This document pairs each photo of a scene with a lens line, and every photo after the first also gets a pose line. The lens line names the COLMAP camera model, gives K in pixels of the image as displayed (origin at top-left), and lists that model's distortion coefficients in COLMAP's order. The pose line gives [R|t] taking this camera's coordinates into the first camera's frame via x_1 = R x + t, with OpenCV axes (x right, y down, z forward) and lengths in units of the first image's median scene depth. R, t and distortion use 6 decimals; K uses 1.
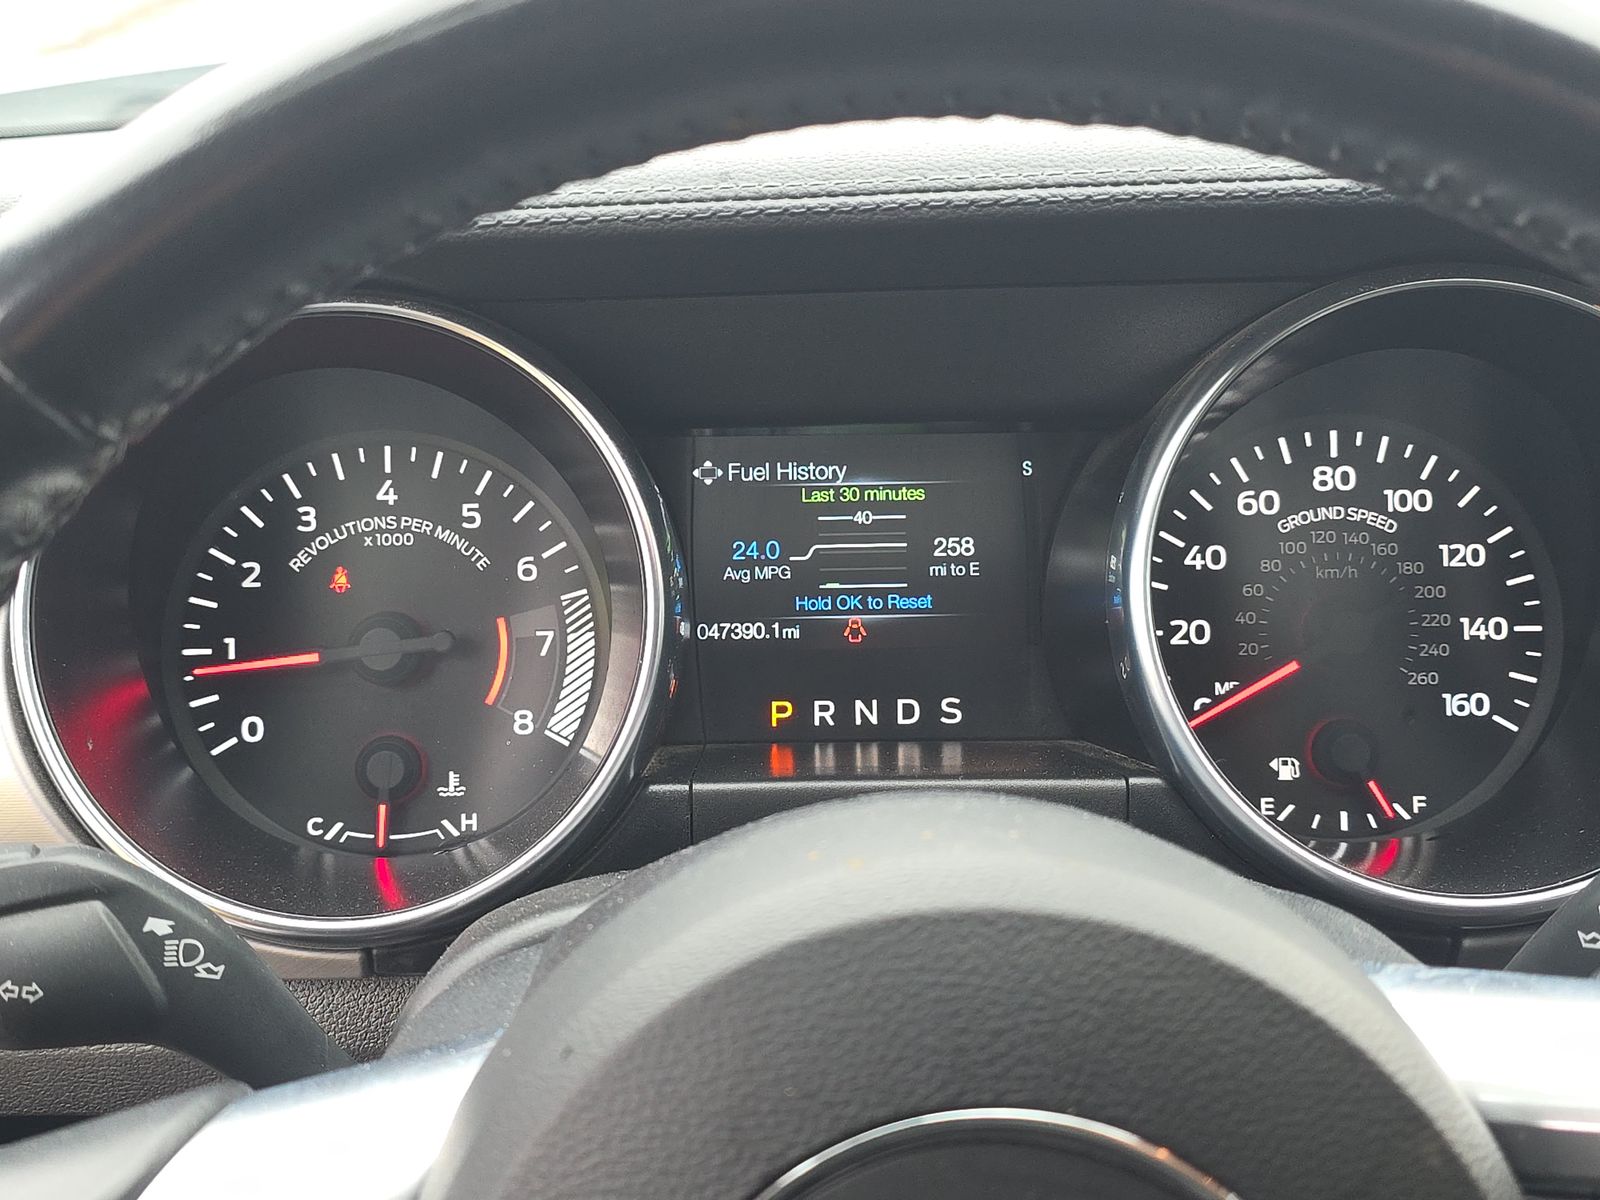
lens RADIAL K [[2188.3, 0, 792.8], [0, 2188.3, 590.5], [0, 0, 1]] dist [0.030019, 0.000000]
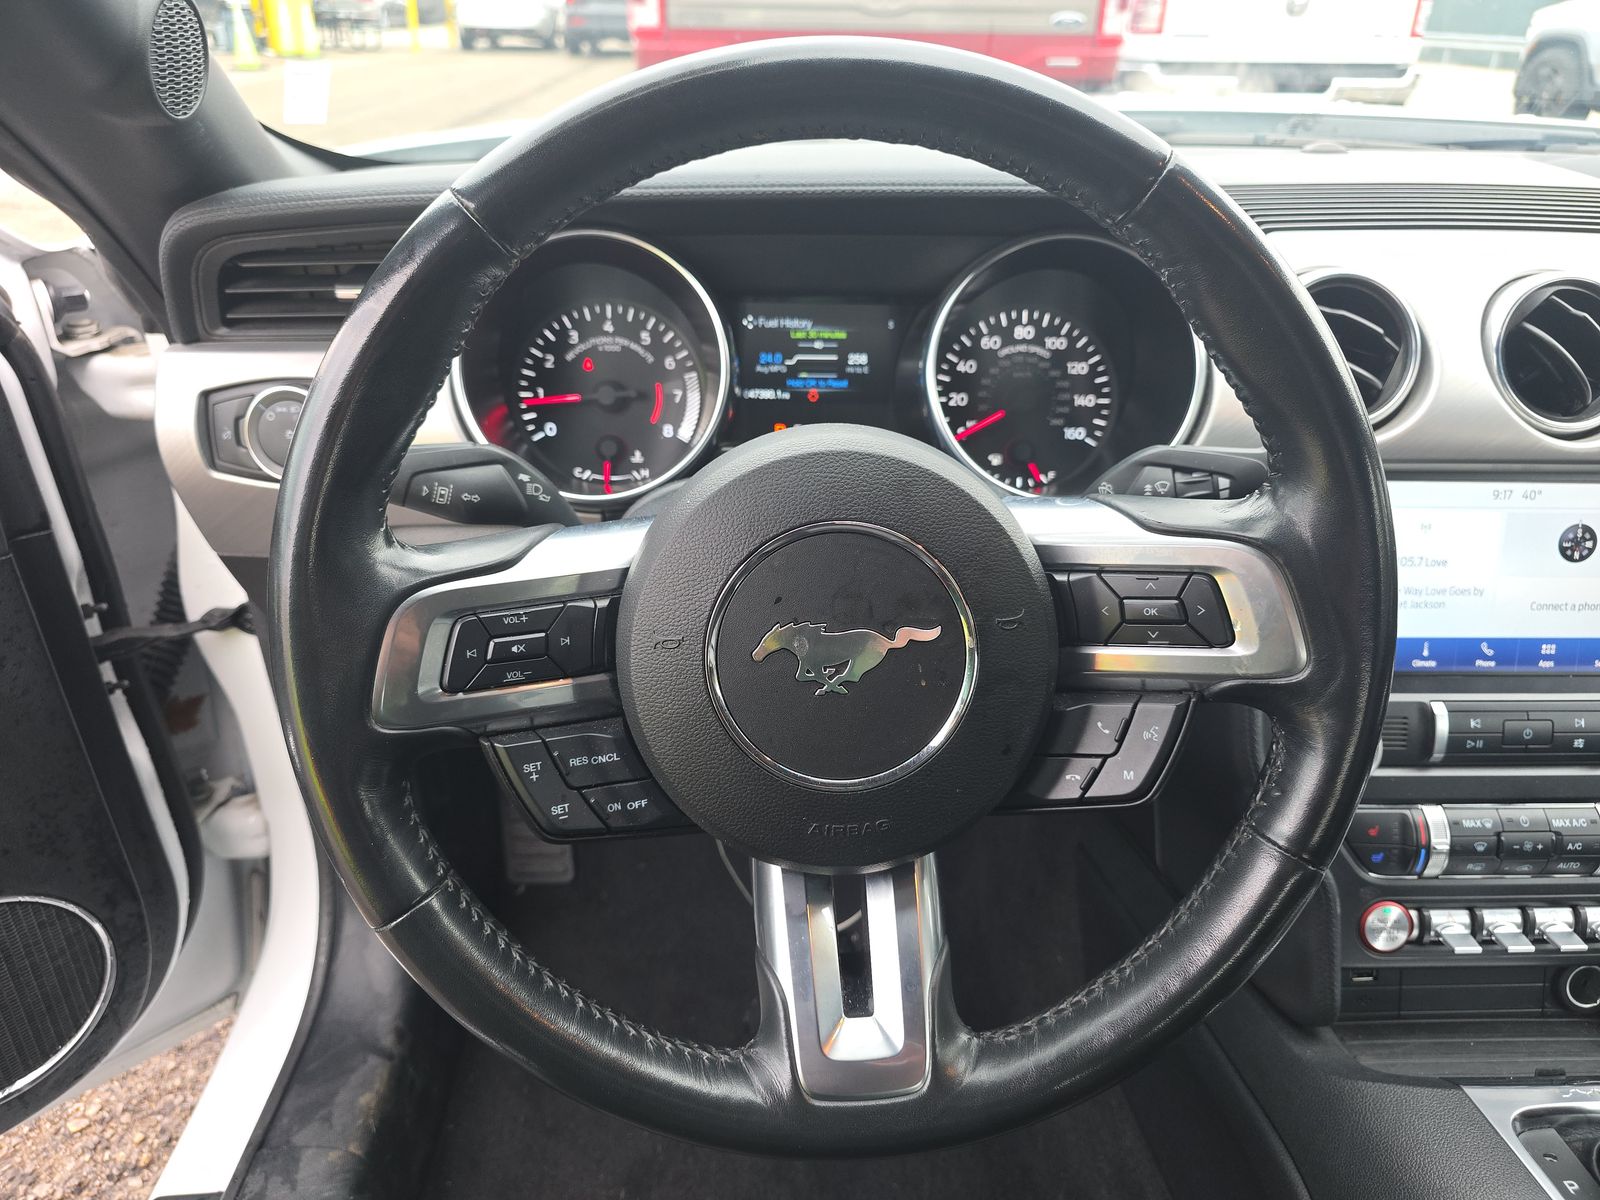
lens RADIAL K [[1097.6, 0, 808.2], [0, 1097.6, 604.7], [0, 0, 1]] dist [0.010782, -0.004558]
pose [[0.999556, 0.026992, 0.012598, 0.015165], [-0.028565, 0.988497, 0.148521, 0.065805], [-0.008444, -0.148815, 0.988829, -0.172791]]
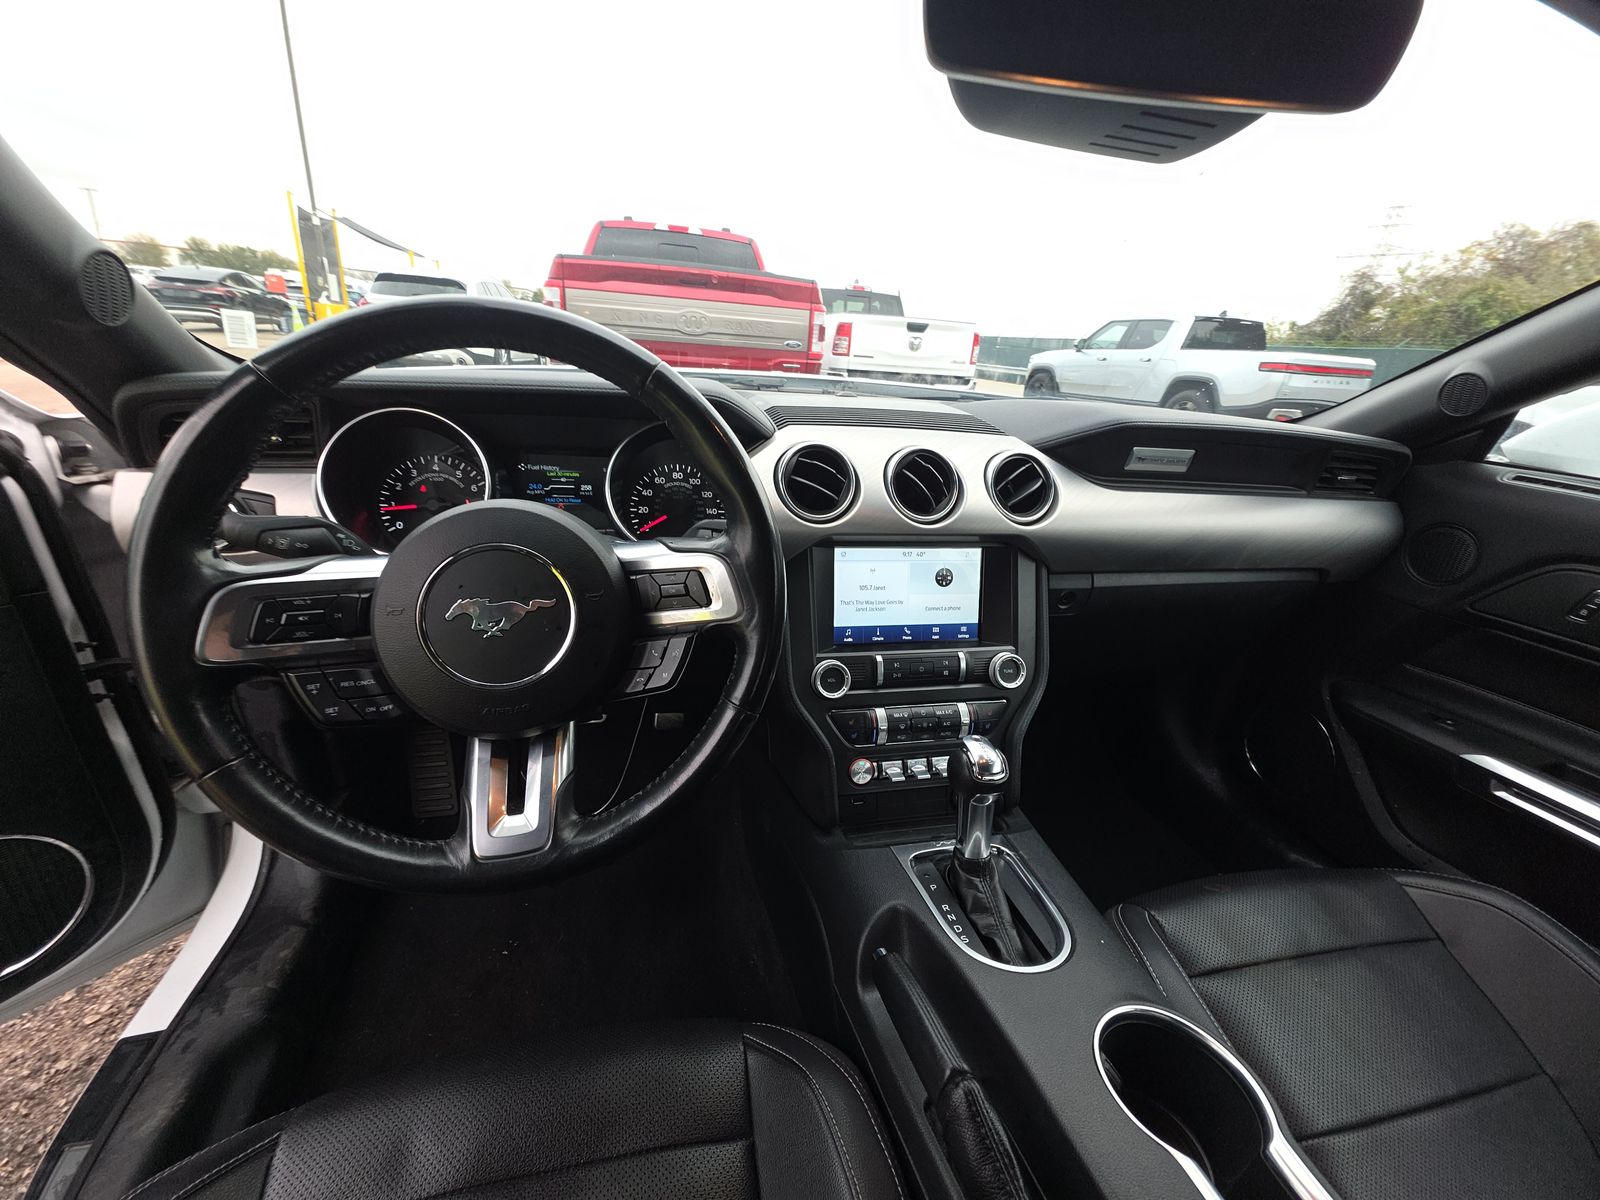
lens RADIAL K [[631.2, 0, 802.7], [0, 631.2, 612.2], [0, 0, 1]] dist [0.011181, -0.004900]
pose [[0.977118, 0.001032, 0.212694, 0.224005], [-0.013935, 0.998150, 0.059175, 0.141824], [-0.212240, -0.060784, 0.975325, -0.288696]]
